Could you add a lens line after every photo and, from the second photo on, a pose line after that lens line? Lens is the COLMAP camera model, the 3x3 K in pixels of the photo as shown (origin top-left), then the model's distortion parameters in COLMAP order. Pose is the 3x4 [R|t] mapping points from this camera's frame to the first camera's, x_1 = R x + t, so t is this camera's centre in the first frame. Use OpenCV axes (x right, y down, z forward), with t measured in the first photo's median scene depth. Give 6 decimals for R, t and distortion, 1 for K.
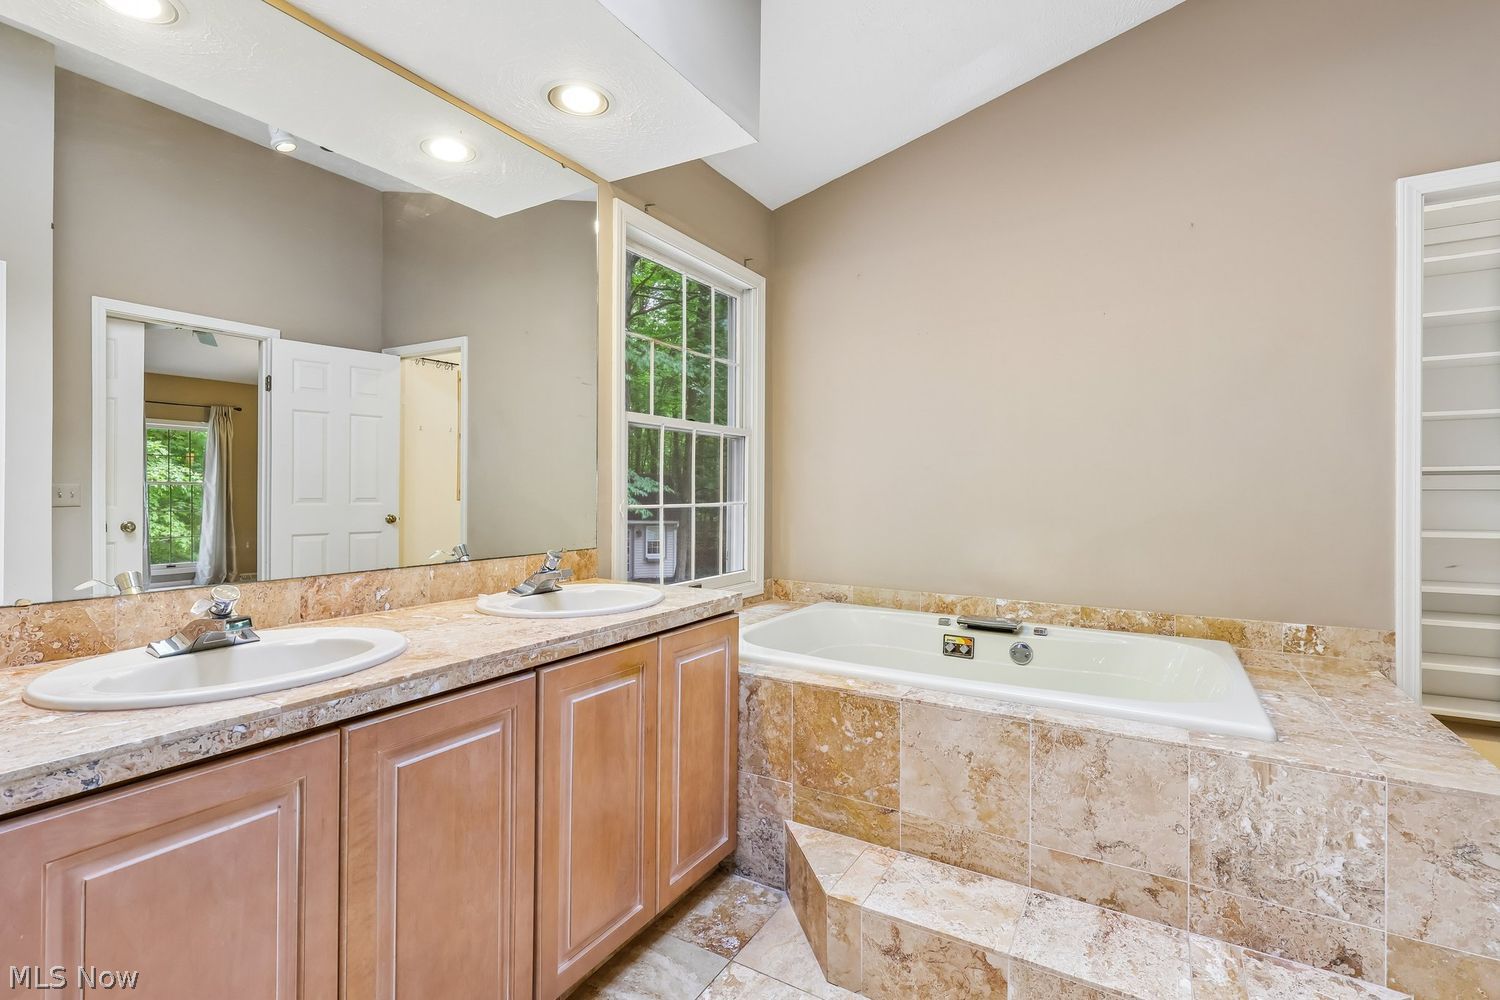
lens RADIAL K [[697.1, 0, 744.7], [0, 697.1, 496.7], [0, 0, 1]] dist [-0.005864, 0.002155]
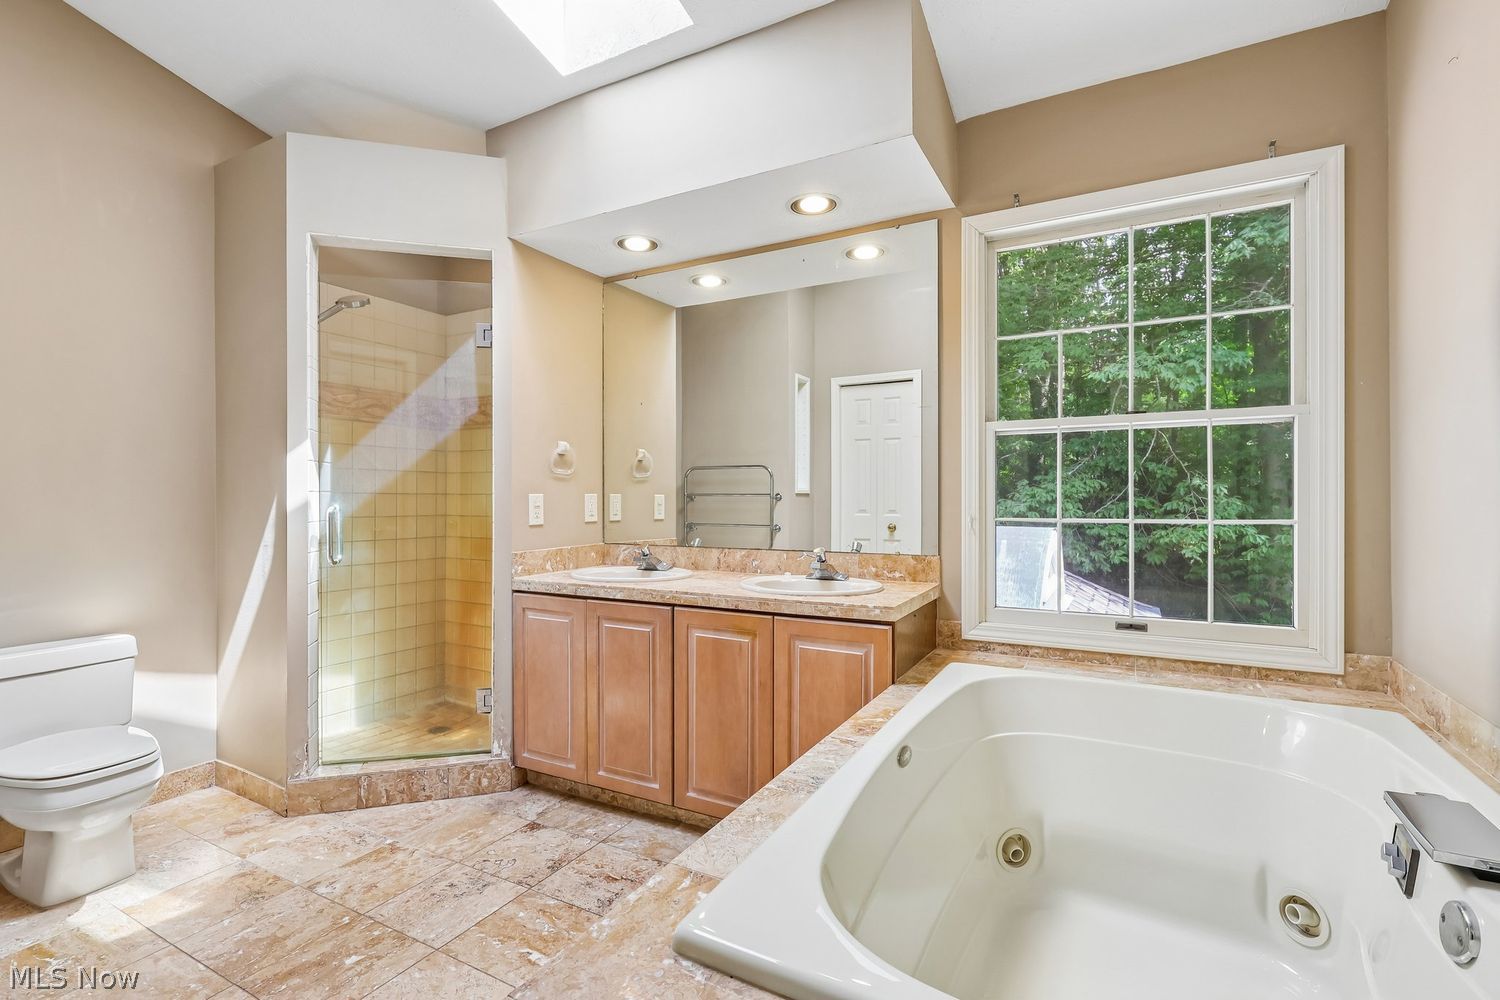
lens RADIAL K [[697.1, 0, 743.2], [0, 697.1, 497.2], [0, 0, 1]] dist [-0.005864, 0.002155]
pose [[0.024256, -0.004379, -0.999696, 1.262547], [-0.004855, 0.999978, -0.004498, -0.015965], [0.999694, 0.004963, 0.024234, 0.982494]]
